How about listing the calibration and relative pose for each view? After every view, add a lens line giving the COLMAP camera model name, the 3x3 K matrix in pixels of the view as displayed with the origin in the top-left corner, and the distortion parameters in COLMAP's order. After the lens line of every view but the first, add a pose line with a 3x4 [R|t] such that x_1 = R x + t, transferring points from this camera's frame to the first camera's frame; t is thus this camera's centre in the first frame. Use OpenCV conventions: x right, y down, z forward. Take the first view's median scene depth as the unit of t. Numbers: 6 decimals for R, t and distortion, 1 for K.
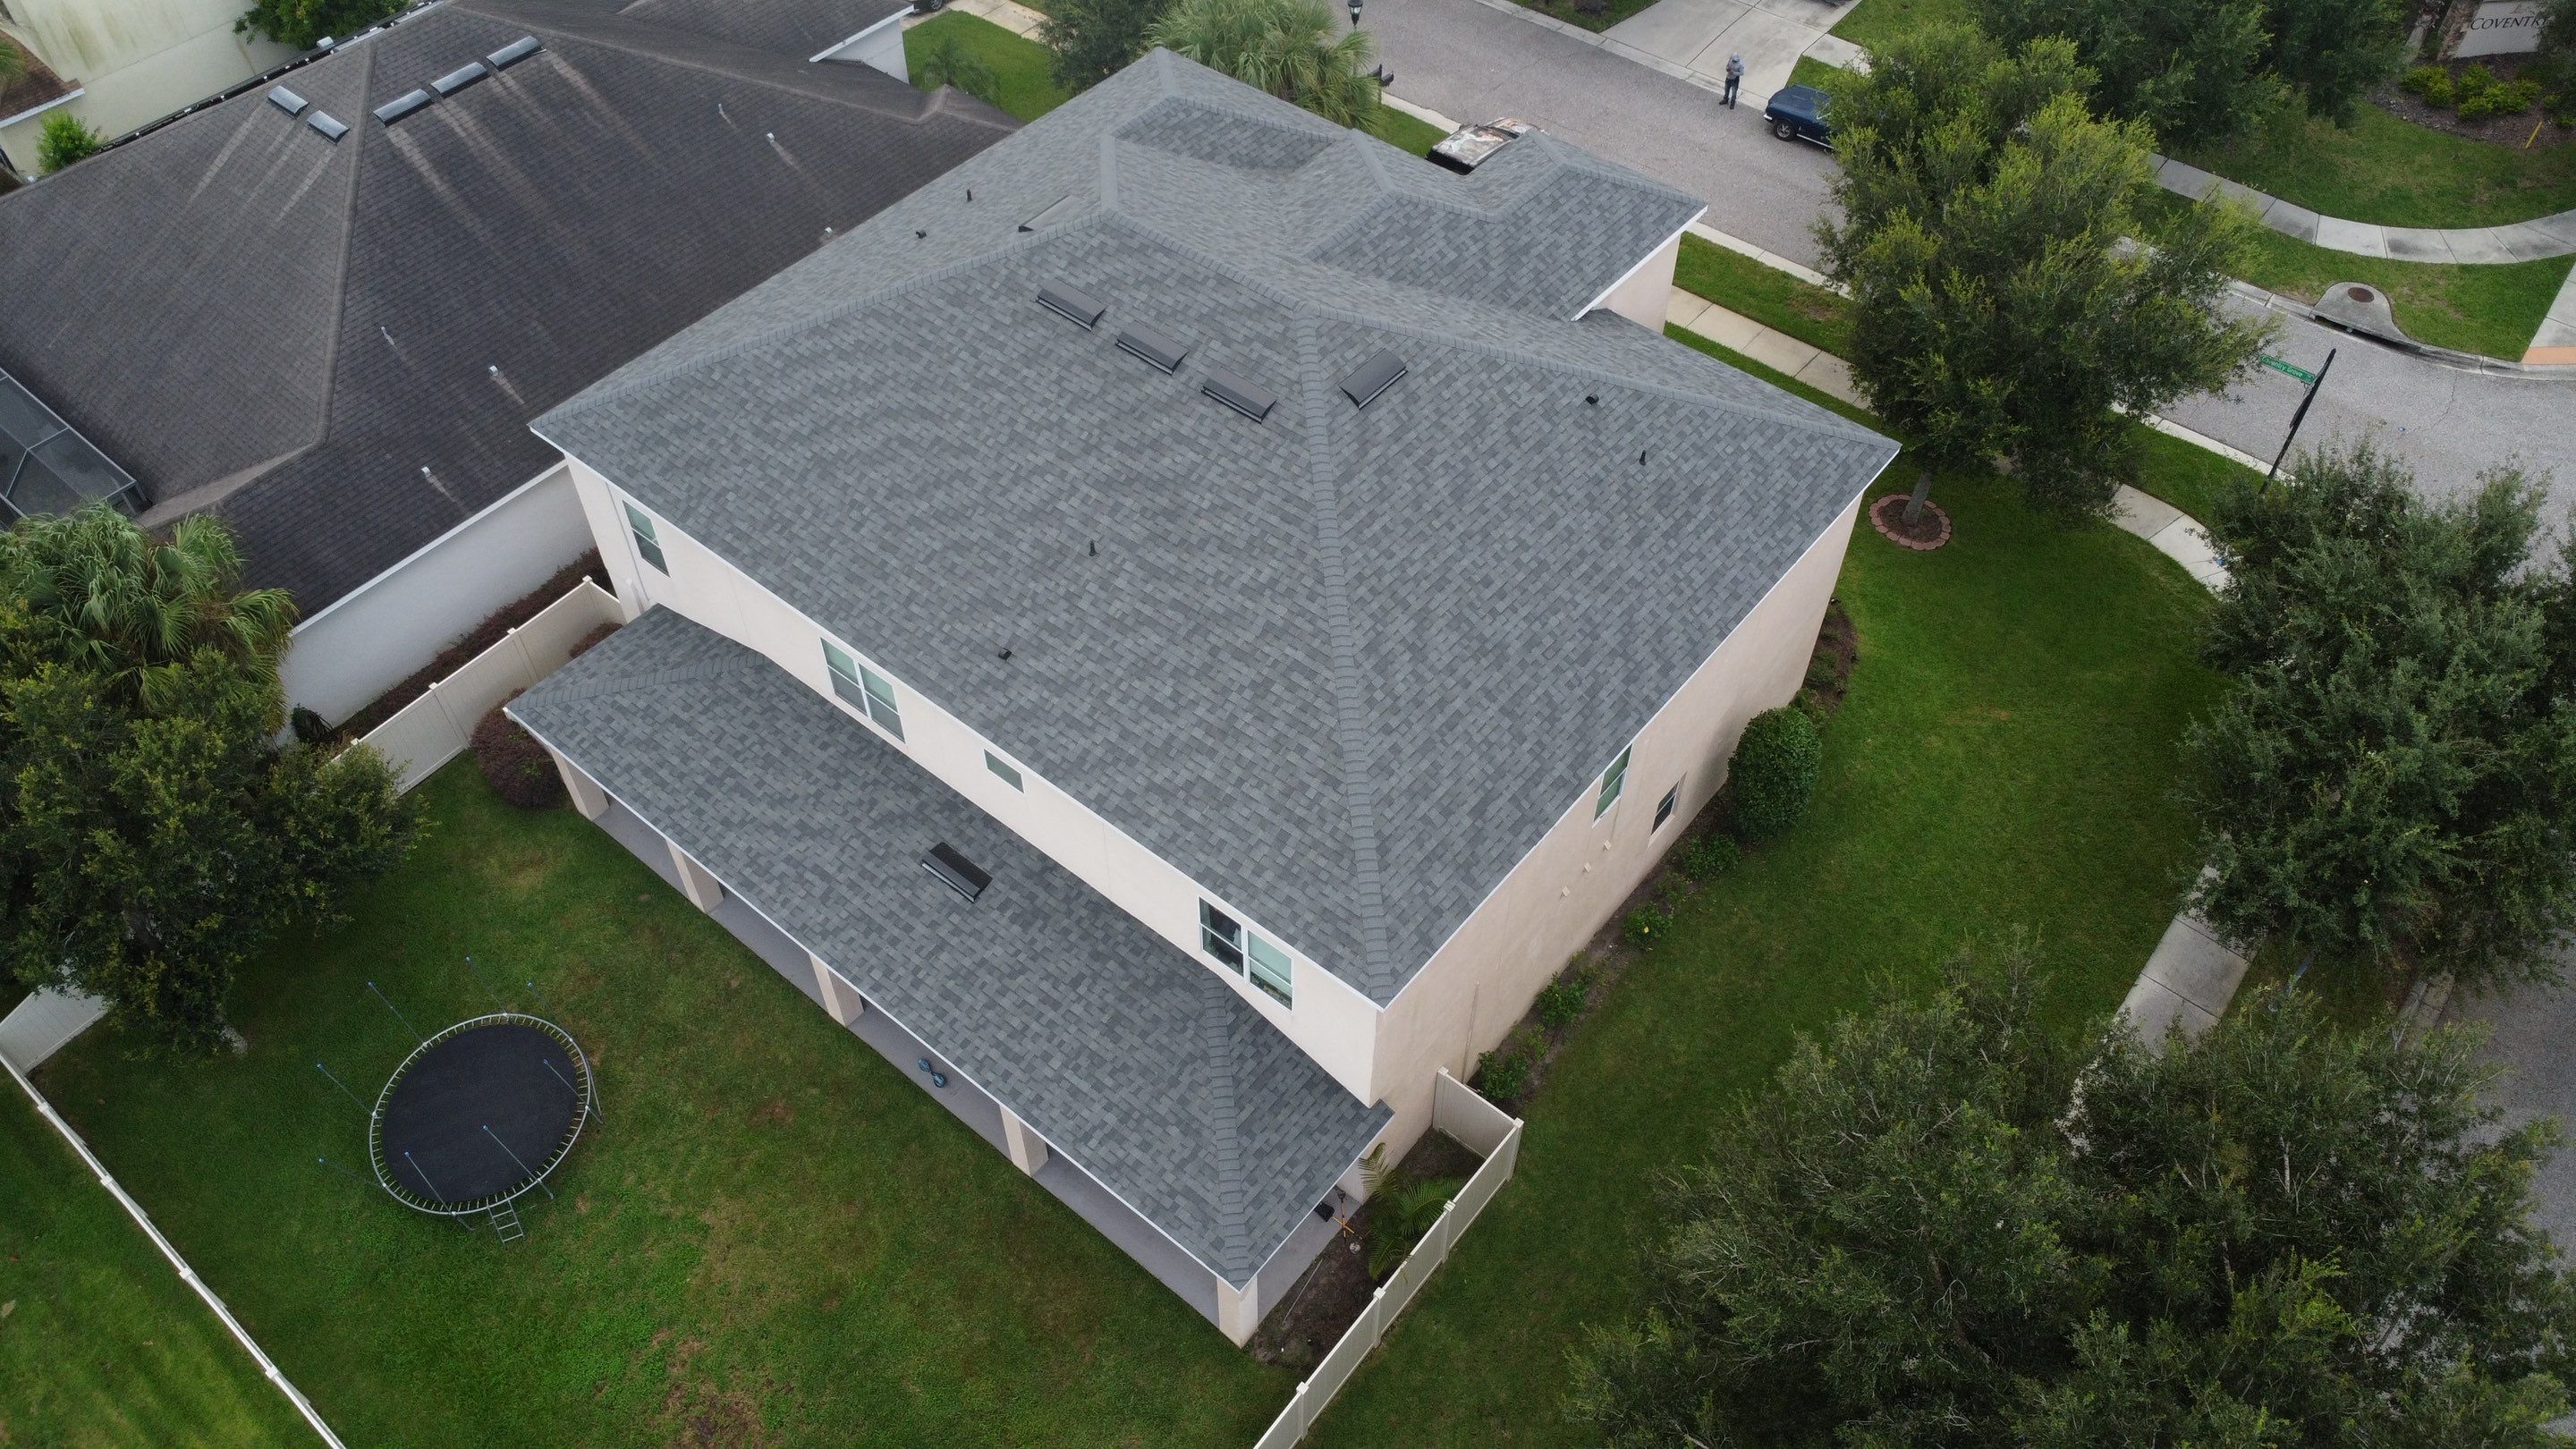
lens RADIAL K [[1869.5, 0, 1280.2], [0, 1869.5, 725.1], [0, 0, 1]] dist [-0.029261, -0.005448]
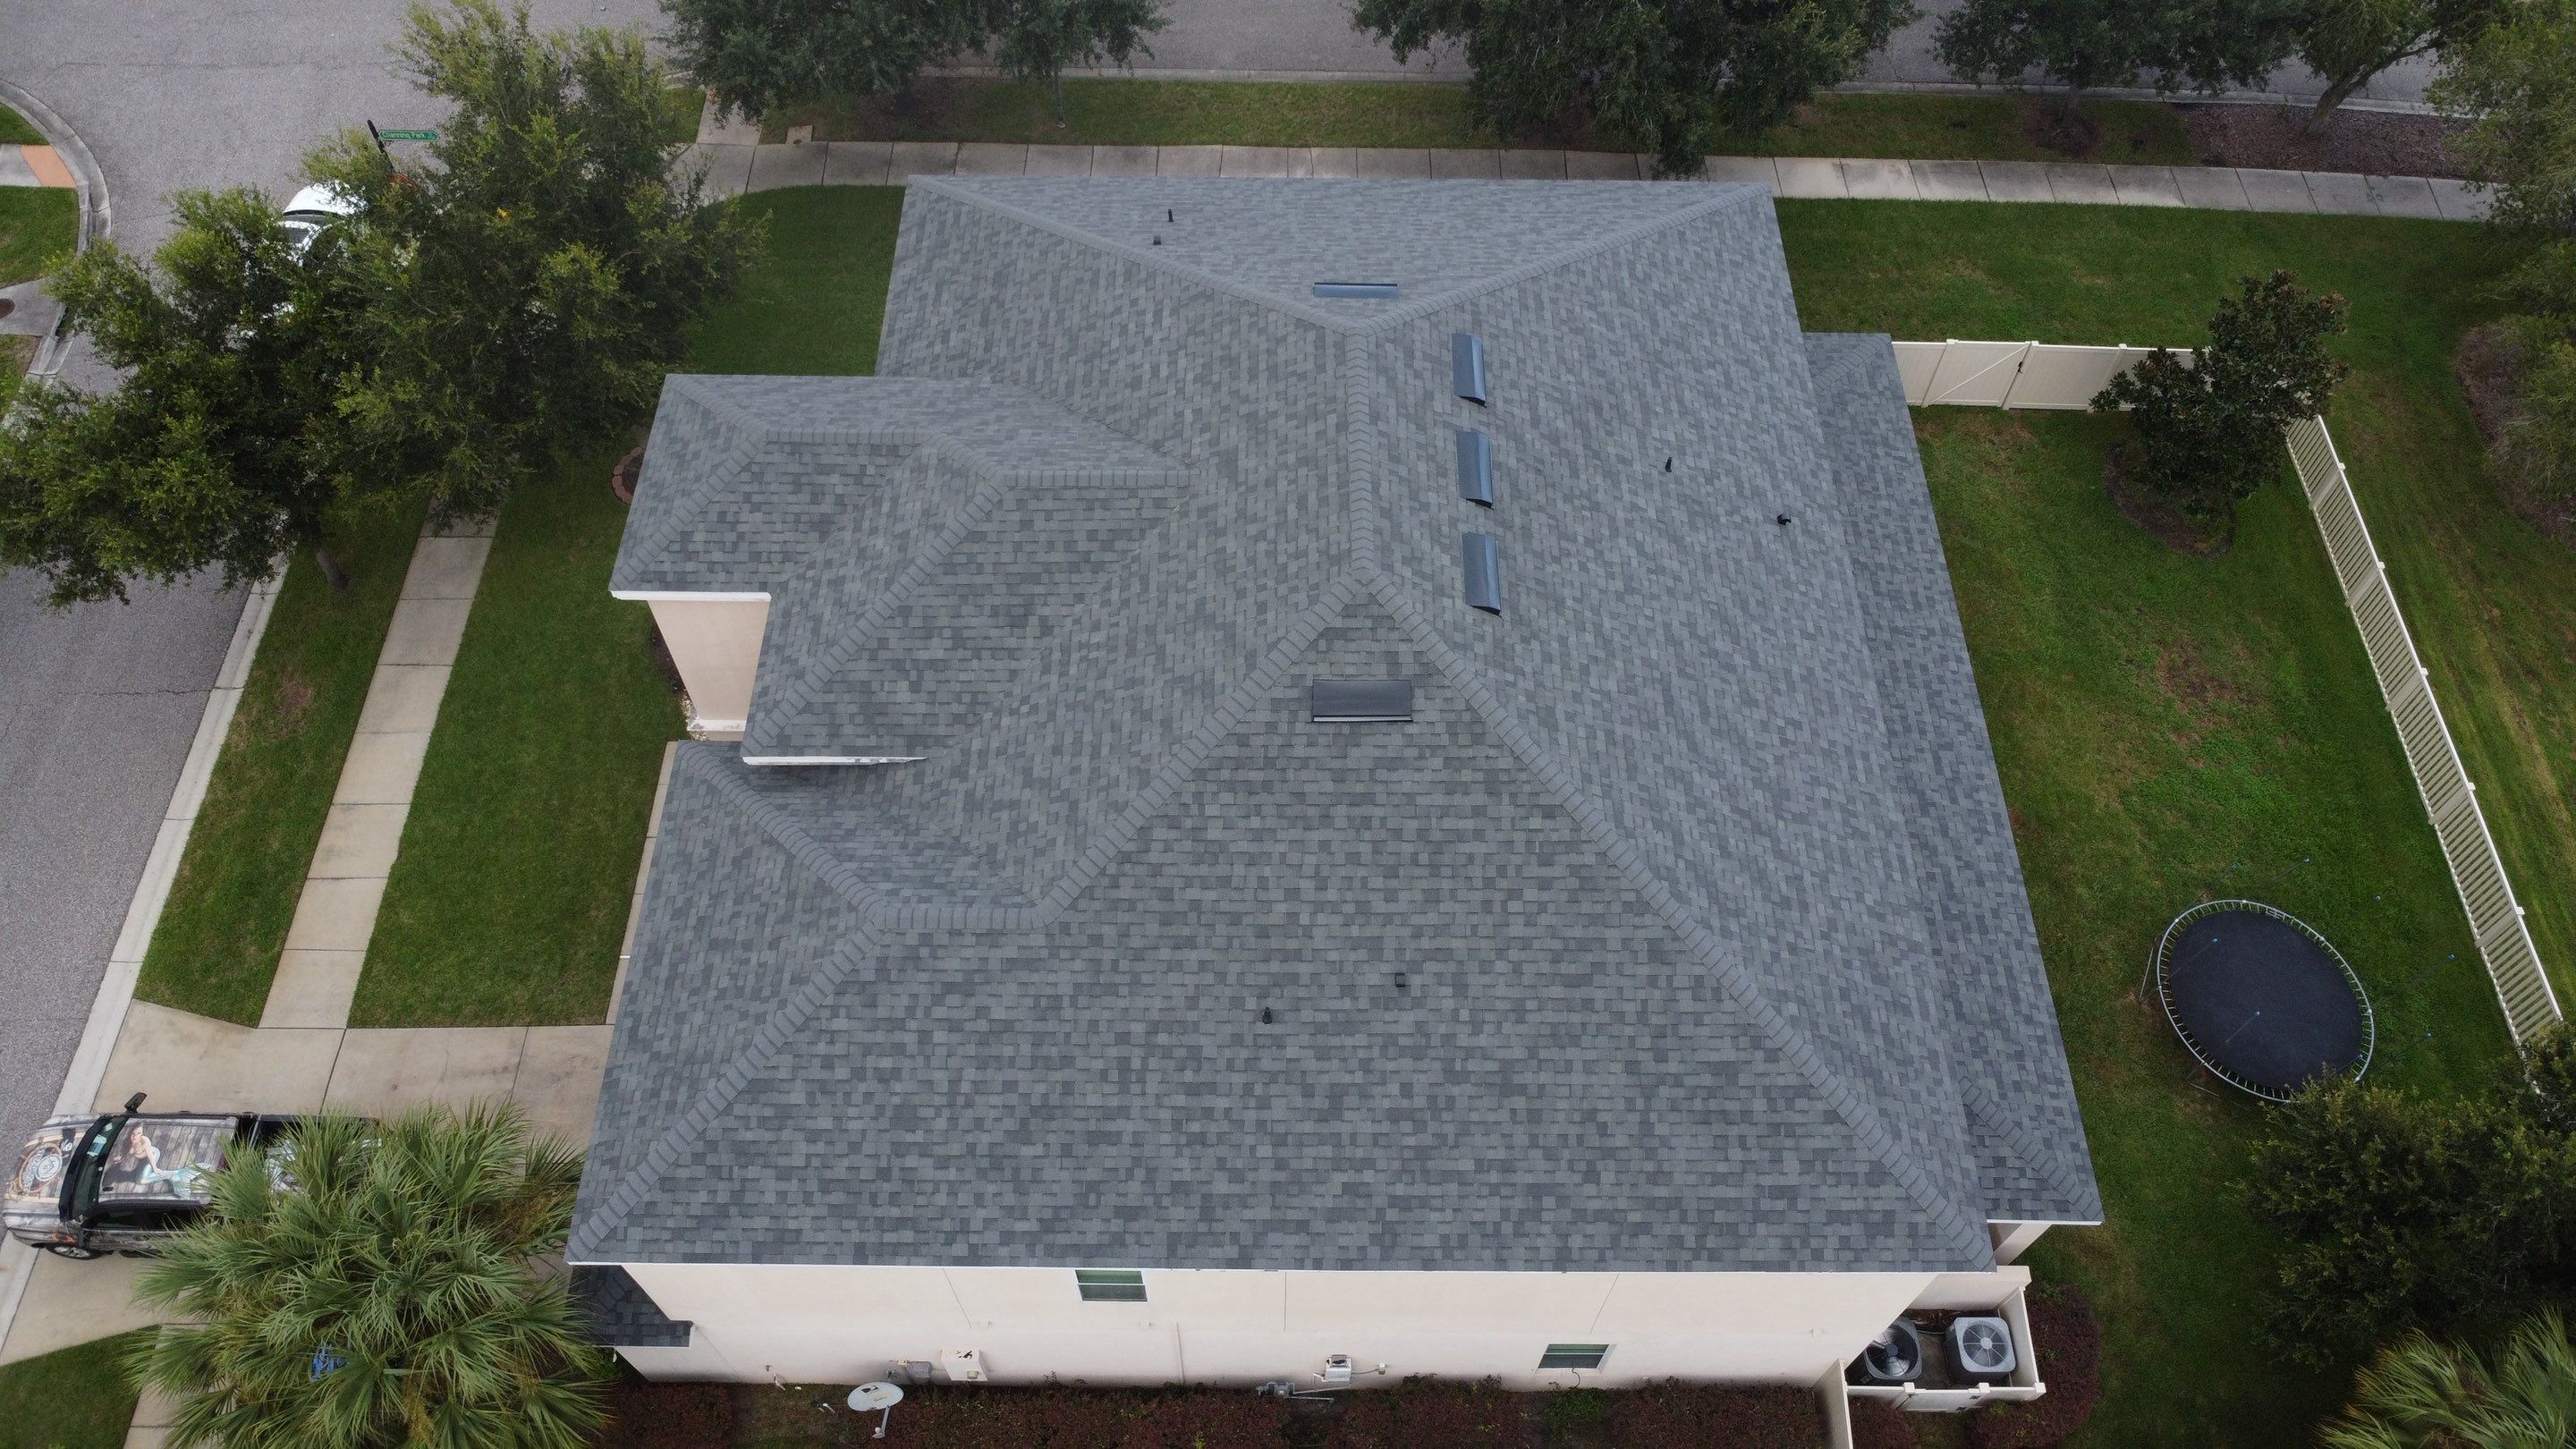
lens RADIAL K [[1869.5, 0, 1279.2], [0, 1869.5, 720.7], [0, 0, 1]] dist [-0.029261, -0.005448]
pose [[-0.630340, -0.647625, 0.428081, -0.432538], [0.581363, -0.028354, 0.813150, -0.912110], [-0.514478, 0.761432, 0.394378, 0.780272]]
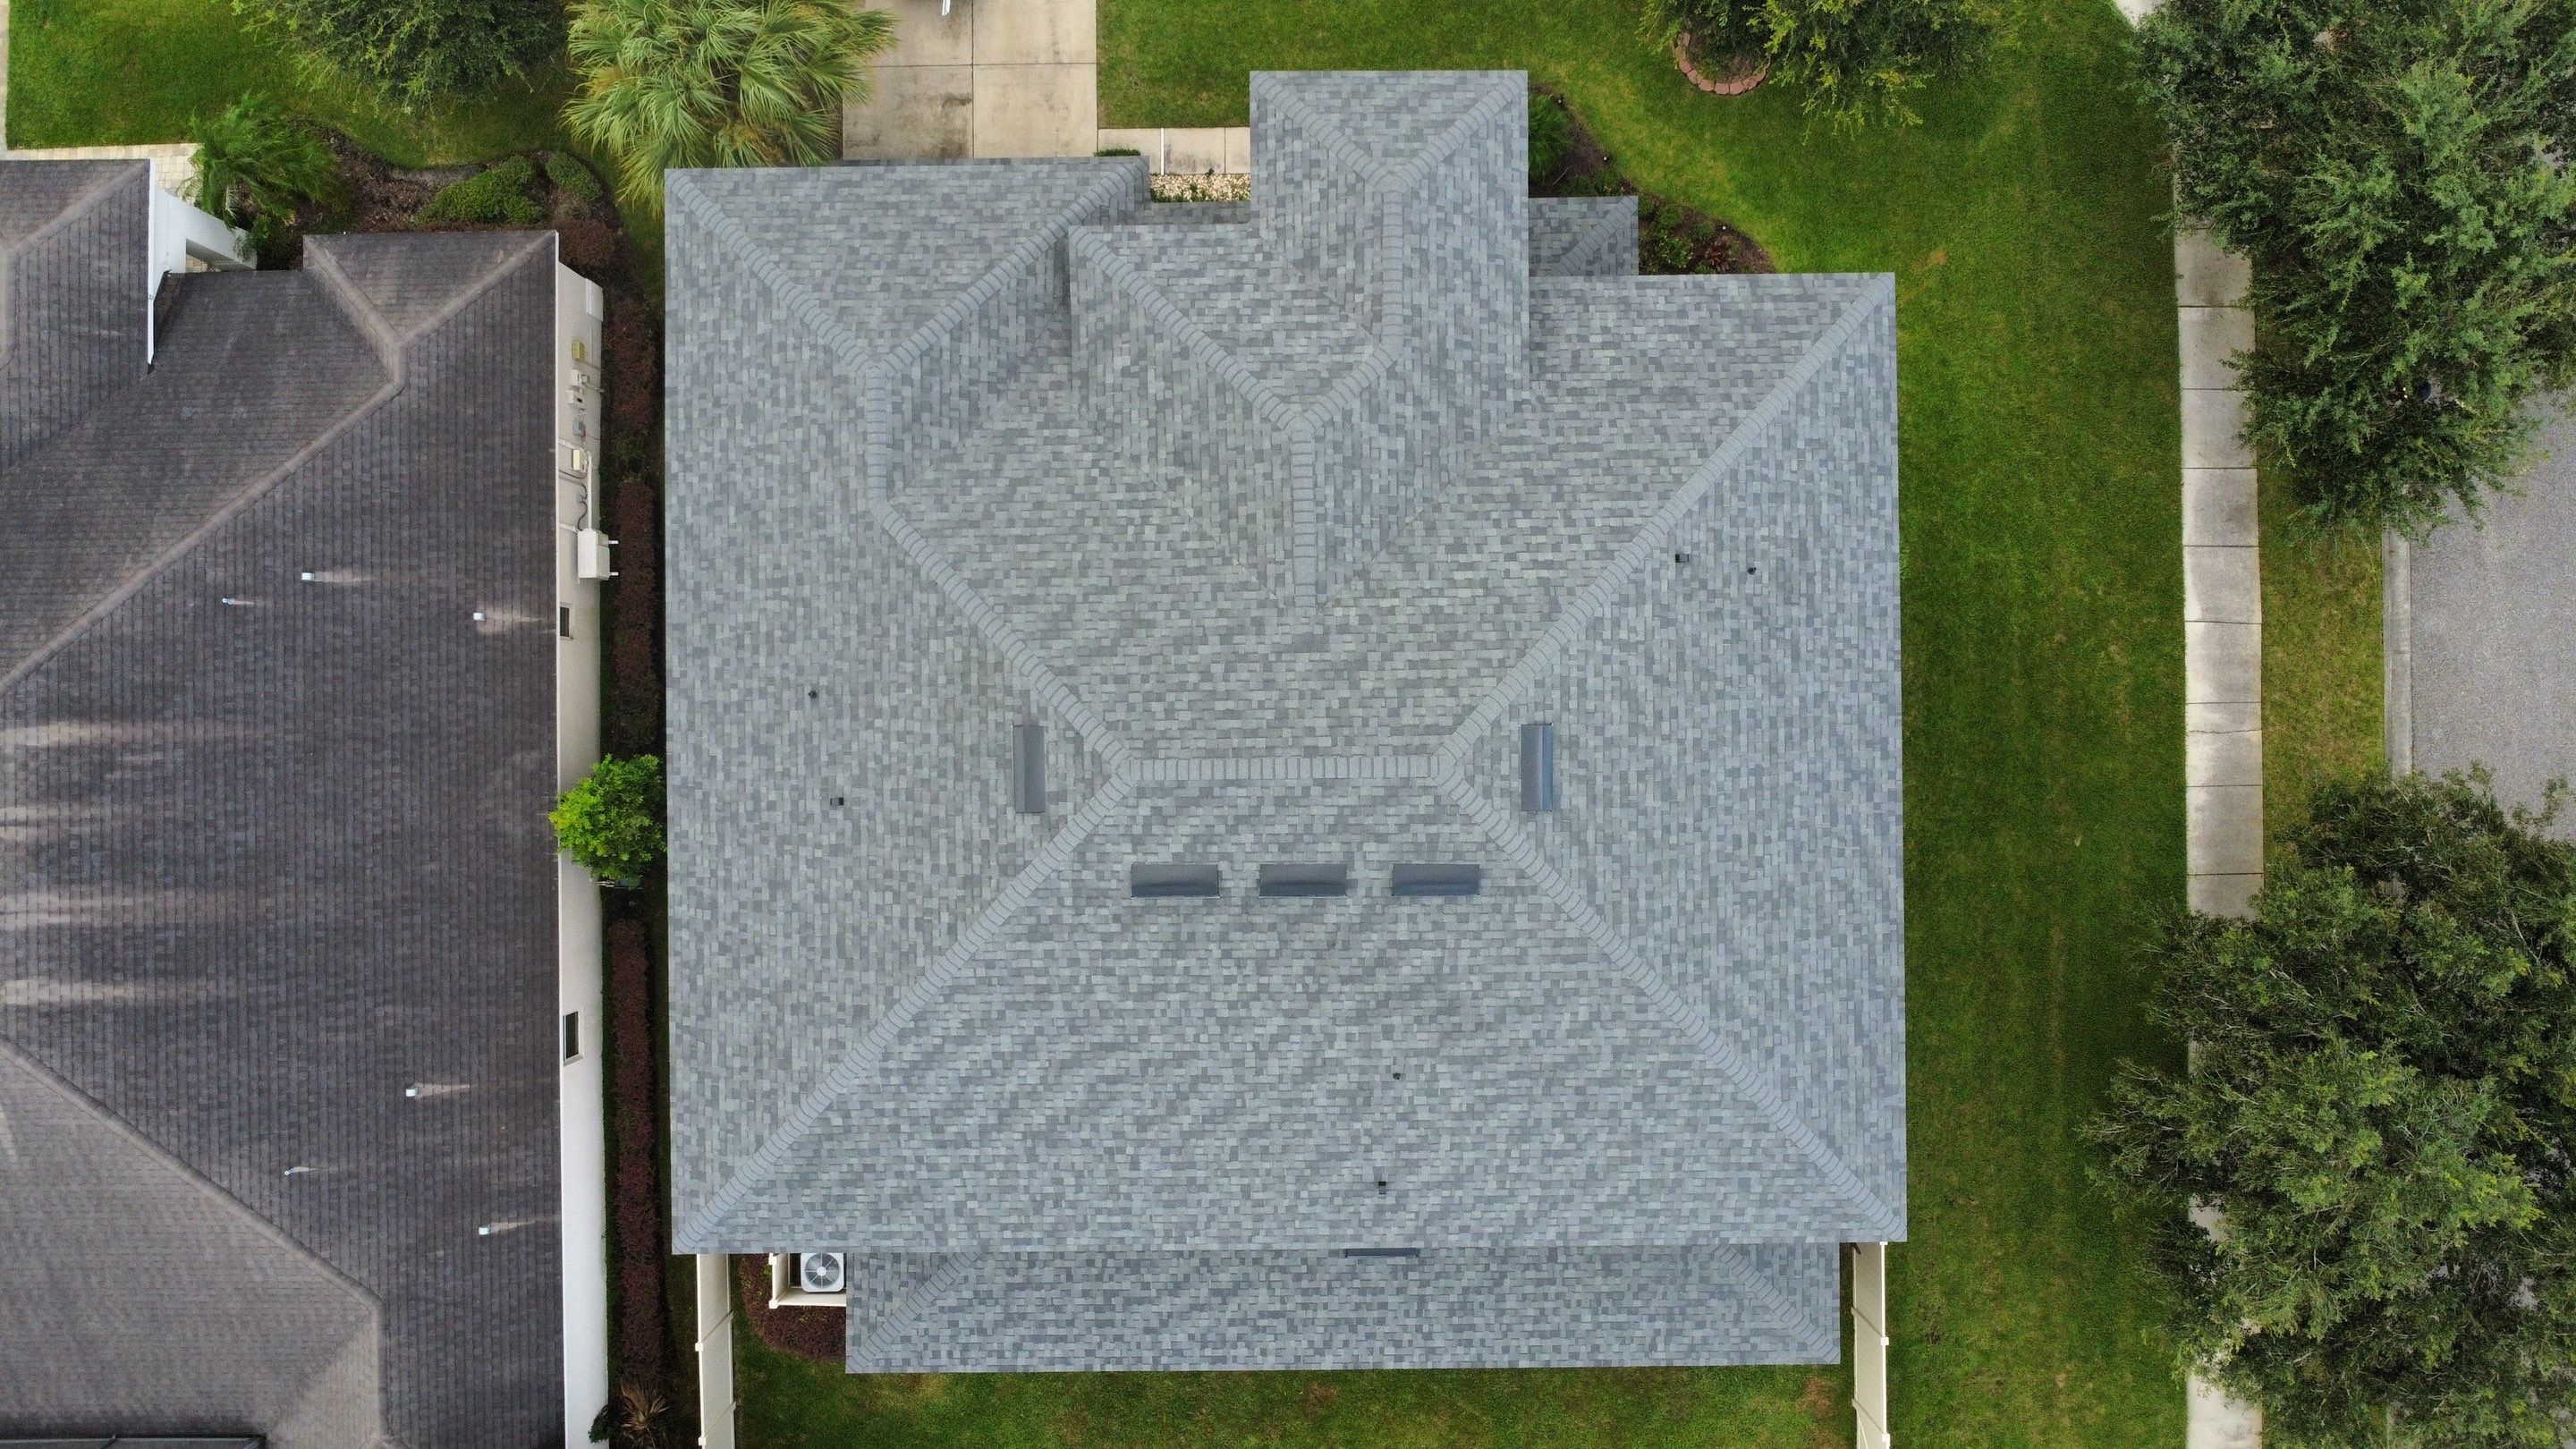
lens RADIAL K [[1869.5, 0, 1280.3], [0, 1869.5, 718.9], [0, 0, 1]] dist [-0.029261, -0.005448]
pose [[0.765929, -0.642920, 0.002607, -0.029645], [0.487766, 0.583721, 0.649118, -0.796012], [-0.418853, -0.495907, 0.760683, 0.369229]]
